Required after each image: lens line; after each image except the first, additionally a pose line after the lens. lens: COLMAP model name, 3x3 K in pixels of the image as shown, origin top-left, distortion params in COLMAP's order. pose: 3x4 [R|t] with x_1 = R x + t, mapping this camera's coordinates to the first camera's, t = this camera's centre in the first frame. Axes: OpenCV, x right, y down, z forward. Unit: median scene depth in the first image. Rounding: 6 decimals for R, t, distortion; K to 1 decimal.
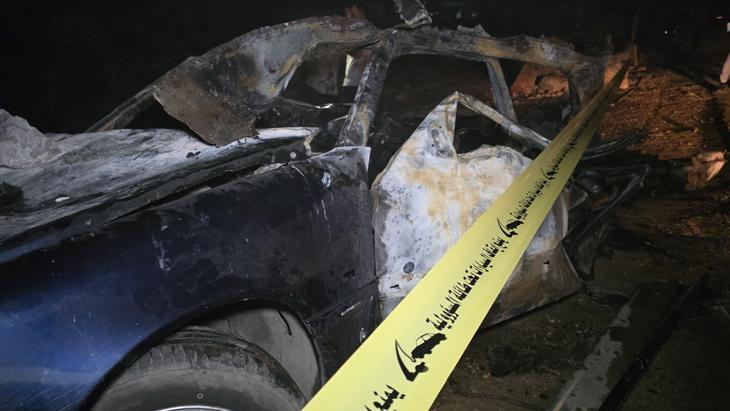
lens RADIAL K [[486.5, 0, 356.0], [0, 486.5, 223.8], [0, 0, 1]] dist [0.047509, -0.001145]
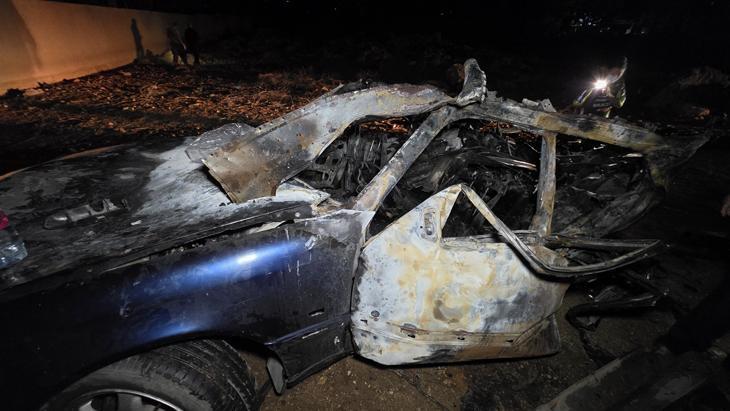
lens RADIAL K [[286.4, 0, 365.3], [0, 286.4, 209.2], [0, 0, 1]] dist [0.001312, 0.000705]
pose [[0.887908, 0.280464, -0.364637, 0.275889], [-0.212169, 0.952982, 0.216354, -0.321306], [0.408172, -0.114738, 0.905666, 0.332138]]
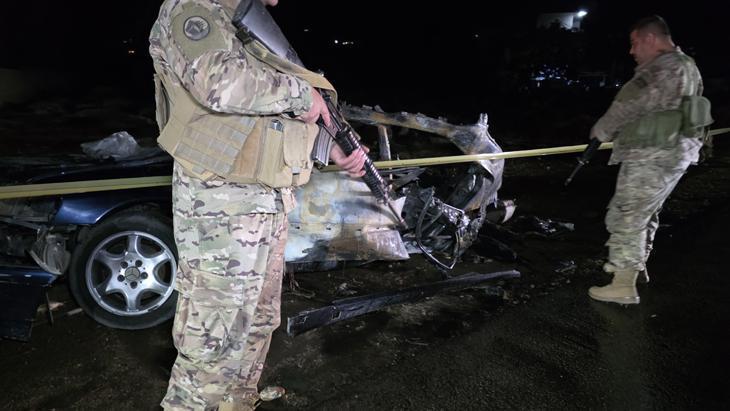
lens RADIAL K [[495.9, 0, 365.0], [0, 495.9, 205.5], [0, 0, 1]] dist [0.077477, -0.051331]
pose [[0.962394, 0.093297, -0.255136, 0.989292], [-0.131677, 0.981679, -0.137723, 0.275136], [0.237613, 0.166139, 0.957046, -0.910097]]
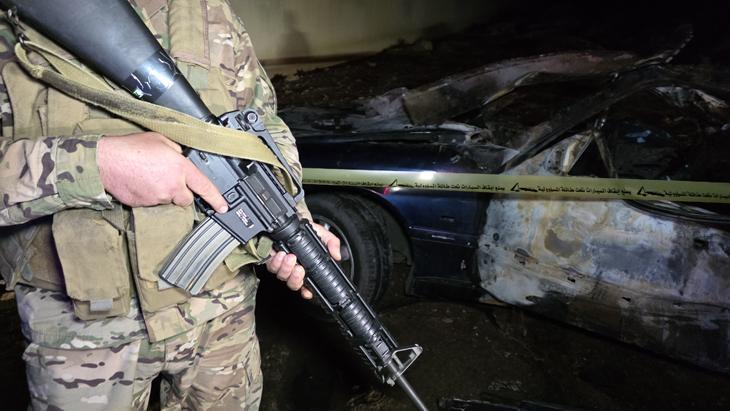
lens RADIAL K [[487.3, 0, 369.3], [0, 487.3, 202.8], [0, 0, 1]] dist [0.072375, -0.088147]
pose [[0.434406, 0.340349, -0.833939, 1.092017], [-0.314590, 0.924884, 0.213593, -0.189541], [0.843993, 0.169562, 0.508846, -0.067314]]
